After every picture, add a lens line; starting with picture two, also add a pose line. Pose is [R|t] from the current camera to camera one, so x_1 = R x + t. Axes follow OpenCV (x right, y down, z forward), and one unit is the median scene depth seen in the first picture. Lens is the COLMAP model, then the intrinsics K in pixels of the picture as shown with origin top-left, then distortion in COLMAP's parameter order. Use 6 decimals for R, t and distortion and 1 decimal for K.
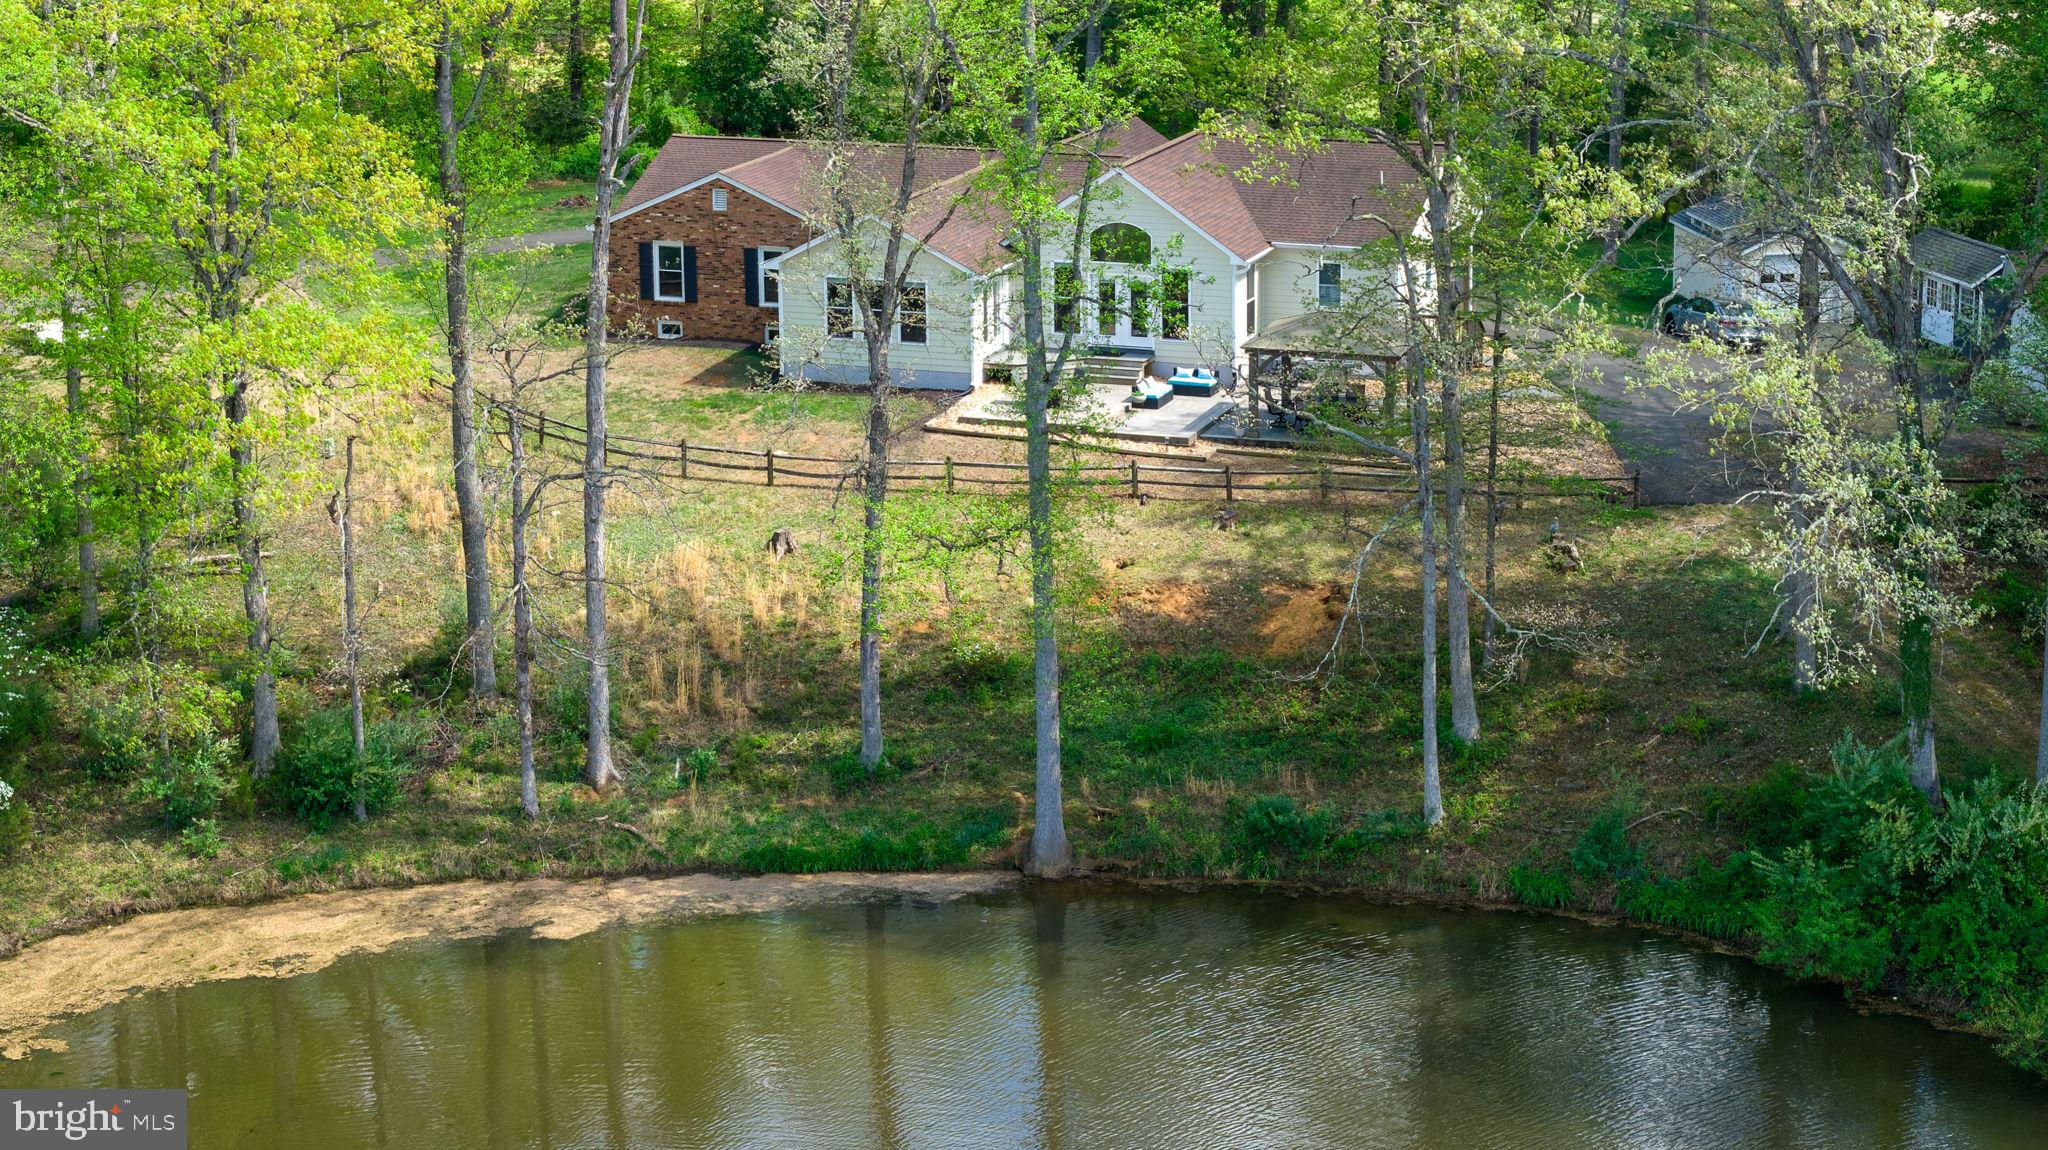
lens RADIAL K [[4099.7, 0, 890.8], [0, 4099.7, 576.6], [0, 0, 1]] dist [-0.104935, 0.587371]
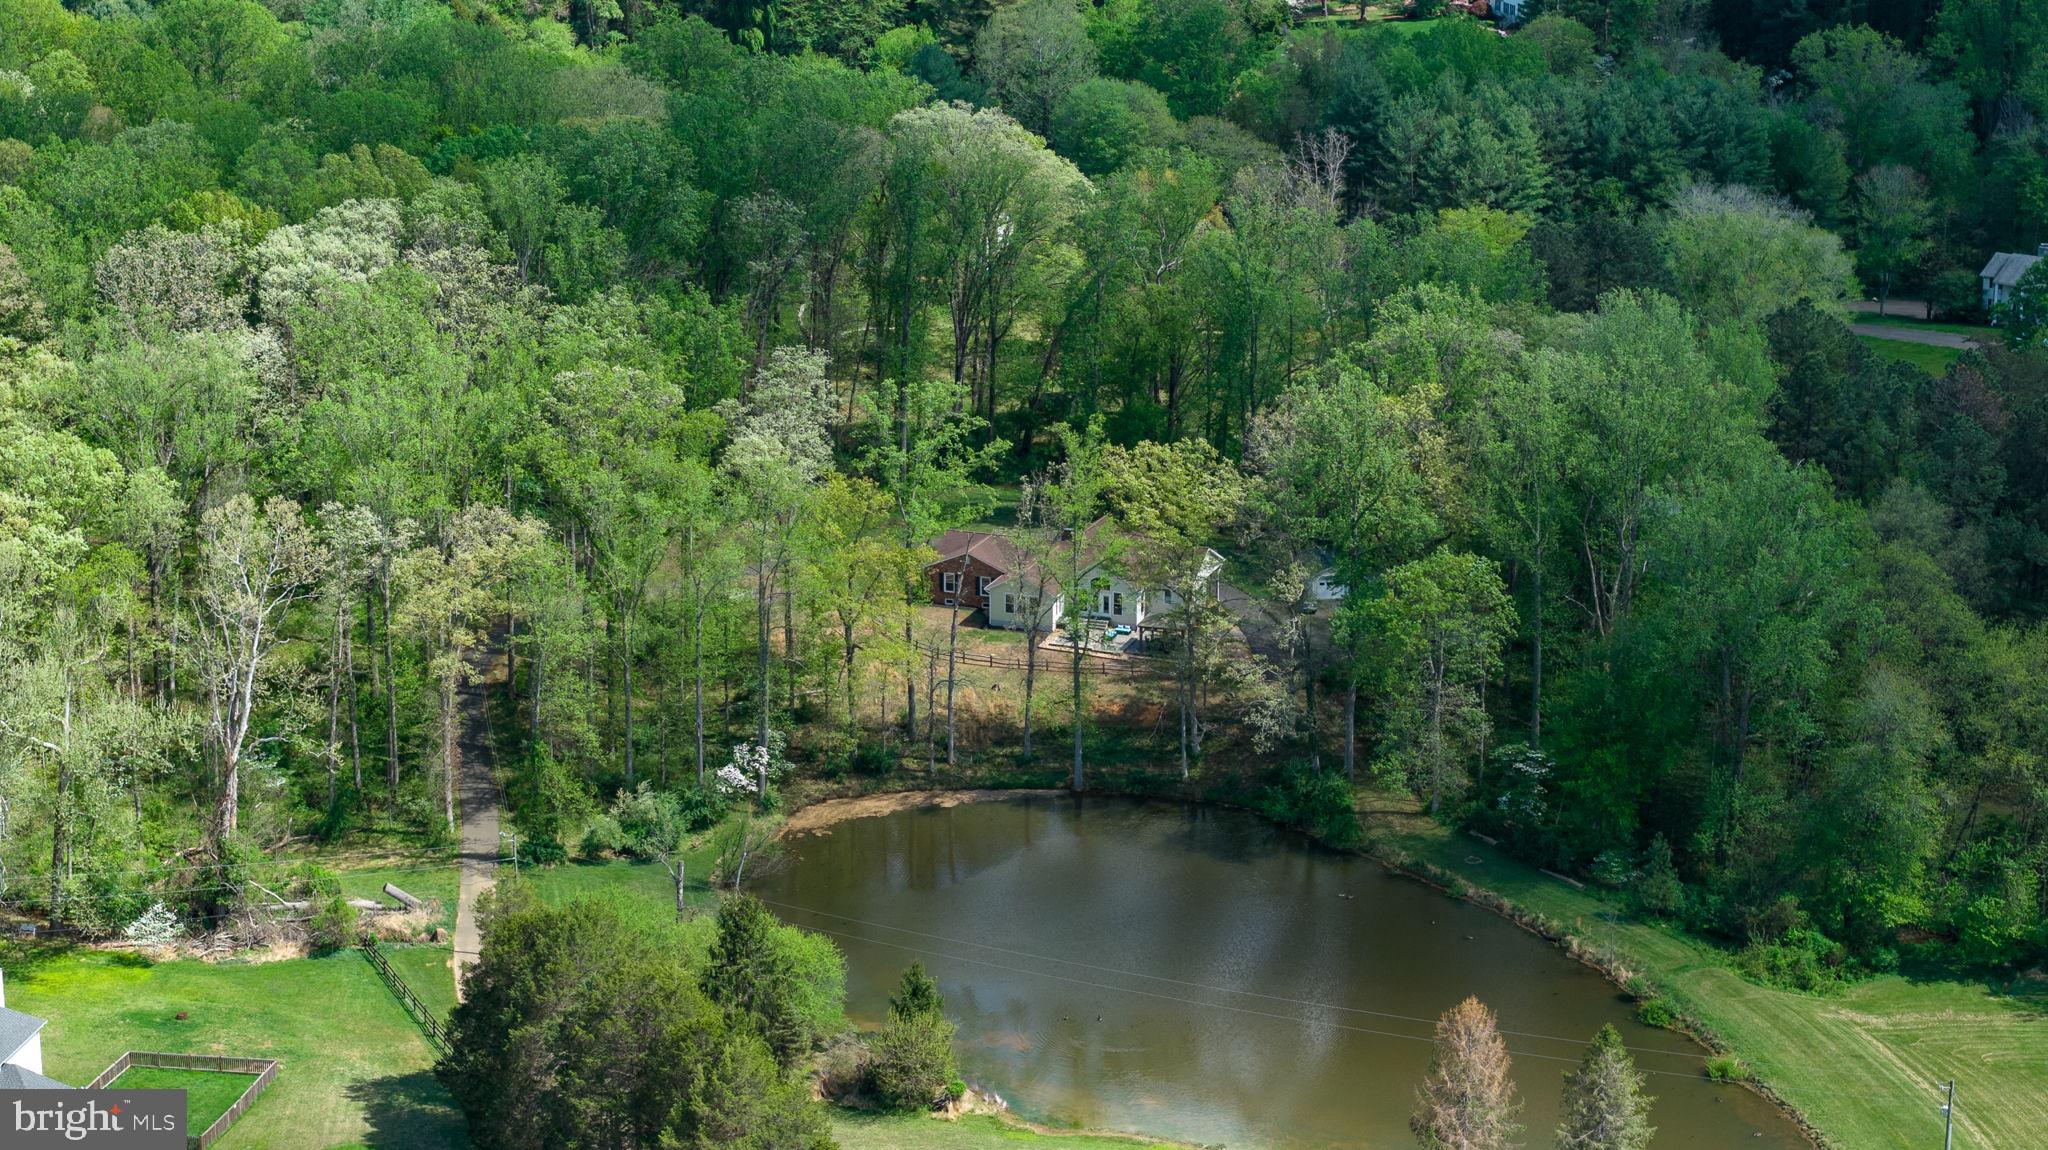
lens RADIAL K [[4099.7, 0, 890.8], [0, 4099.7, 576.6], [0, 0, 1]] dist [-0.104935, 0.587371]
pose [[0.999973, 0.007023, 0.002062, -0.129861], [-0.007091, 0.999364, 0.034941, -0.230807], [-0.001815, -0.034954, 0.999387, -2.497420]]
